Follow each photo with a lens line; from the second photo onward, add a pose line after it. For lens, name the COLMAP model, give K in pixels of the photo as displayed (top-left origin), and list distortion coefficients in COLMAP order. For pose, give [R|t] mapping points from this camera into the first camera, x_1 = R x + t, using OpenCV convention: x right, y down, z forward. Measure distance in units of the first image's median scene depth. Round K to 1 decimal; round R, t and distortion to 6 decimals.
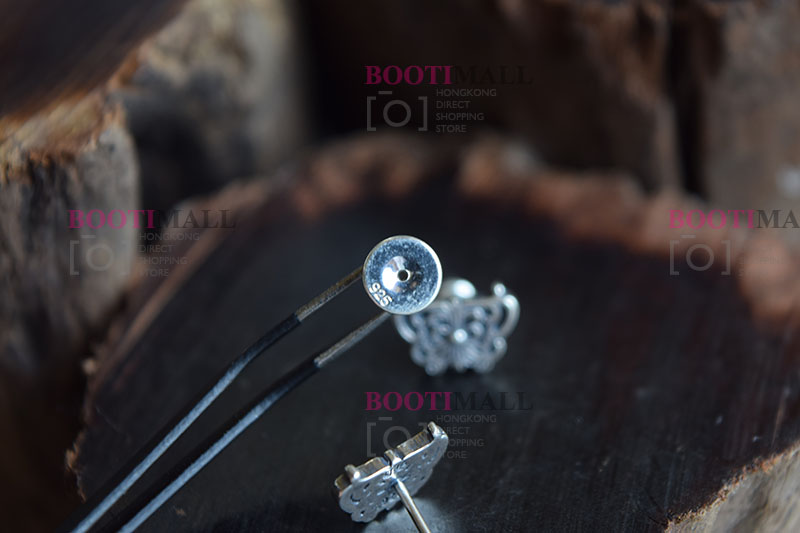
lens RADIAL K [[1568.8, 0, 395.8], [0, 1568.8, 266.8], [0, 0, 1]] dist [0.040861, 0.000000]
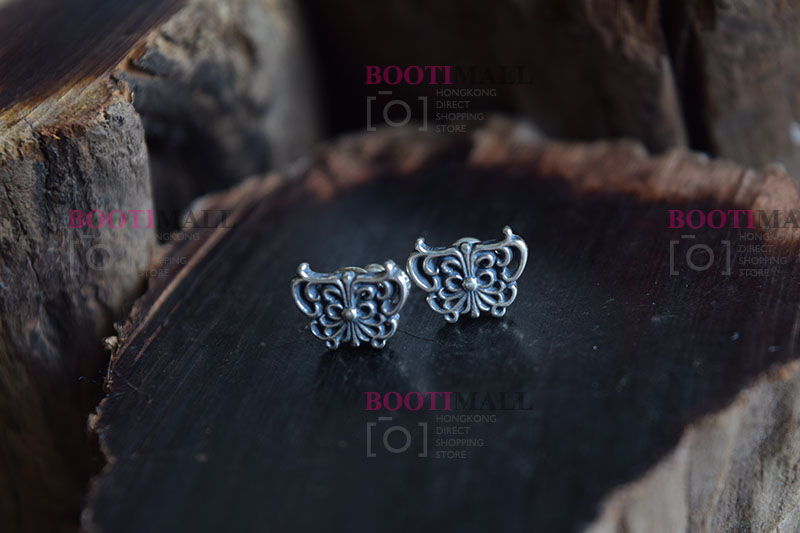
lens RADIAL K [[1568.8, 0, 397.9], [0, 1568.8, 265.0], [0, 0, 1]] dist [0.040861, 0.000000]
pose [[0.997047, -0.069160, -0.033372, 0.027956], [0.065742, 0.993354, -0.094474, 0.129104], [0.039684, 0.092001, 0.994968, -0.003480]]
